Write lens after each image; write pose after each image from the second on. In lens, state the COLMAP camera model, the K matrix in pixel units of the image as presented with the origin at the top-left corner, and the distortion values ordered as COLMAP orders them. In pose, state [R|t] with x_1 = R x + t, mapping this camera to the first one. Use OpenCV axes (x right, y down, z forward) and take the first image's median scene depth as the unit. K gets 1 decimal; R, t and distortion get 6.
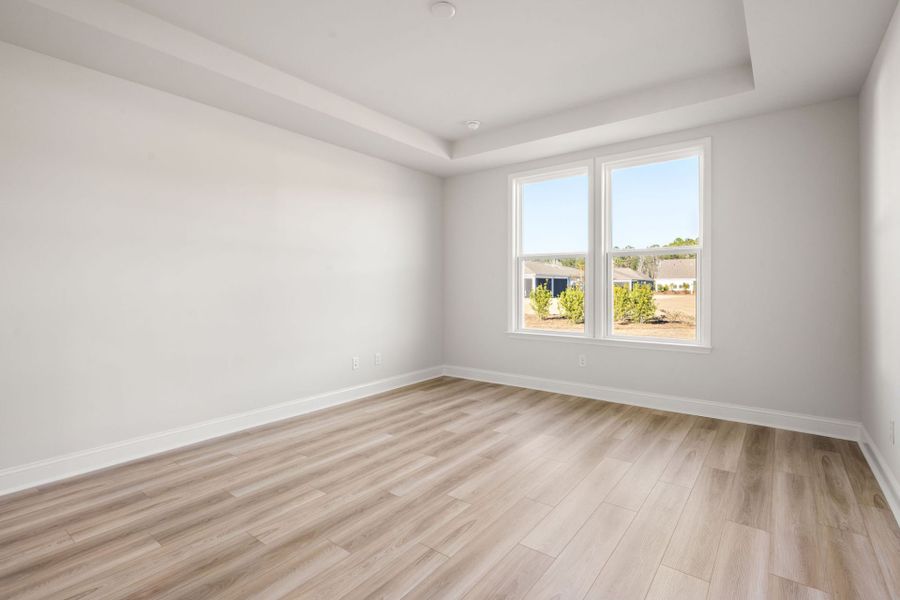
lens RADIAL K [[434.4, 0, 445.2], [0, 434.4, 296.9], [0, 0, 1]] dist [0.001937, 0.002078]
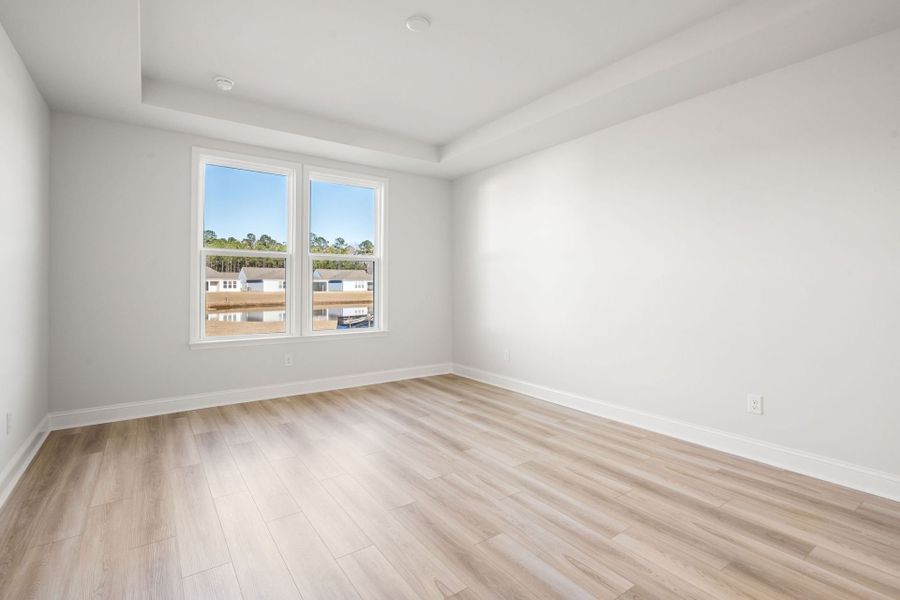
lens RADIAL K [[434.4, 0, 465.6], [0, 434.4, 286.7], [0, 0, 1]] dist [0.001937, 0.002078]
pose [[0.260423, 0.004296, 0.965485, -1.015979], [0.024736, 0.999632, -0.011120, -0.001297], [-0.965178, 0.026778, 0.260221, 0.636090]]
